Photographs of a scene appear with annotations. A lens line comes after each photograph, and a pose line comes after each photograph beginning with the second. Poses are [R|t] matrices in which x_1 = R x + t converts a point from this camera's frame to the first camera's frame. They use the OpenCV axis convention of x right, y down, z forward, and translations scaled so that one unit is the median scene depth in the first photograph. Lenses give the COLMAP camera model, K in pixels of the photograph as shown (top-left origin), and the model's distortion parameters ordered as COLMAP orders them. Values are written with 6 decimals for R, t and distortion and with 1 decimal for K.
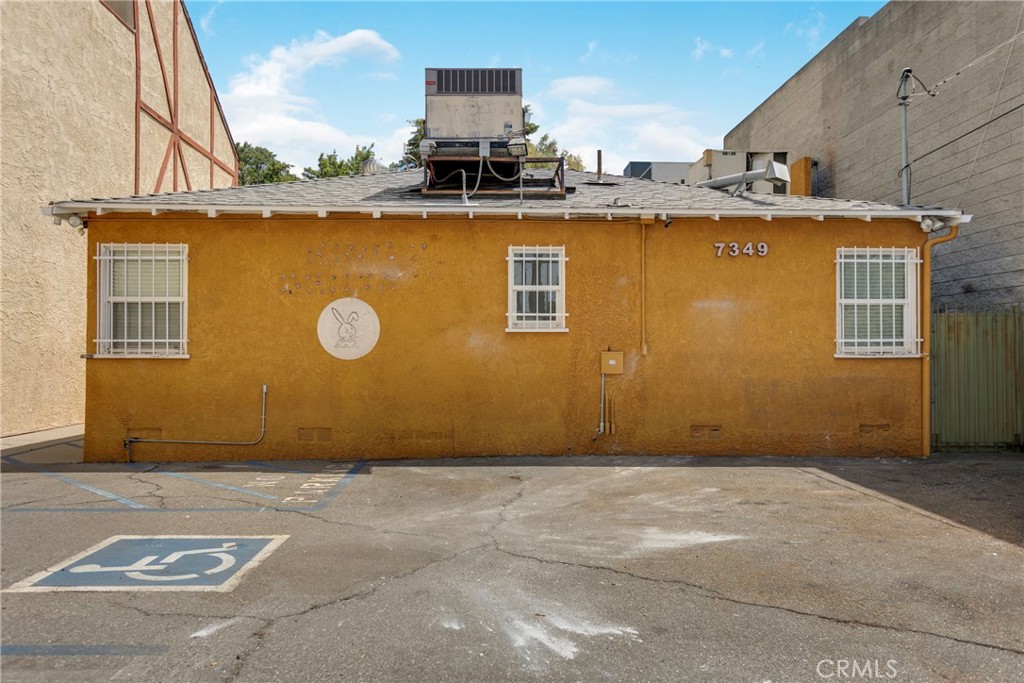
lens RADIAL K [[719.8, 0, 515.5], [0, 719.8, 348.4], [0, 0, 1]] dist [-0.001304, 0.001590]
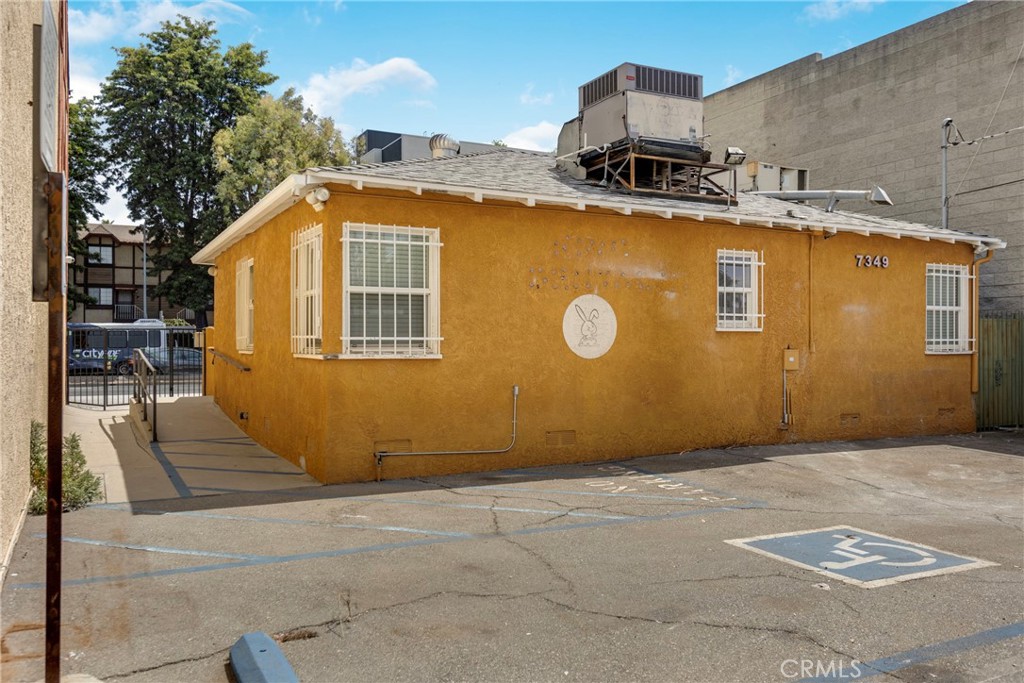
lens RADIAL K [[803.5, 0, 514.2], [0, 803.5, 339.2], [0, 0, 1]] dist [0.006830, 0.003322]
pose [[0.906110, 0.003585, 0.423026, -0.746750], [-0.005844, 0.999975, 0.004044, -0.013582], [-0.423001, -0.006136, 0.906109, 0.064612]]
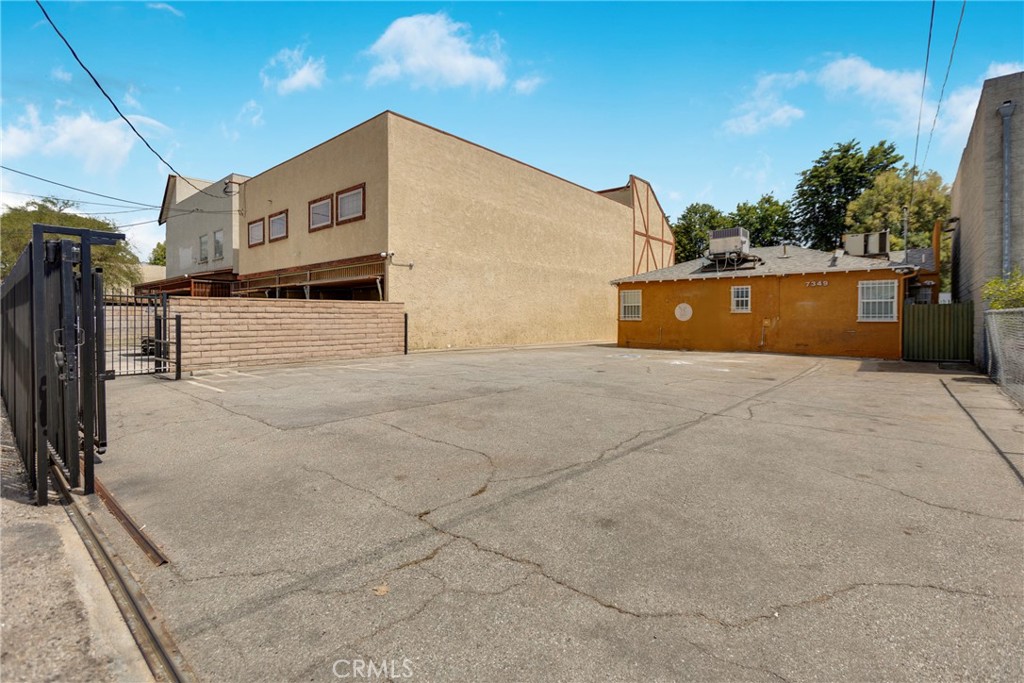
lens RADIAL K [[472.8, 0, 512.7], [0, 472.8, 321.8], [0, 0, 1]] dist [-0.017643, 0.011215]
pose [[0.723270, 0.008153, -0.690517, 0.723091], [0.002571, 0.999892, 0.014498, -0.015664], [0.690560, -0.012261, 0.723171, -1.186733]]
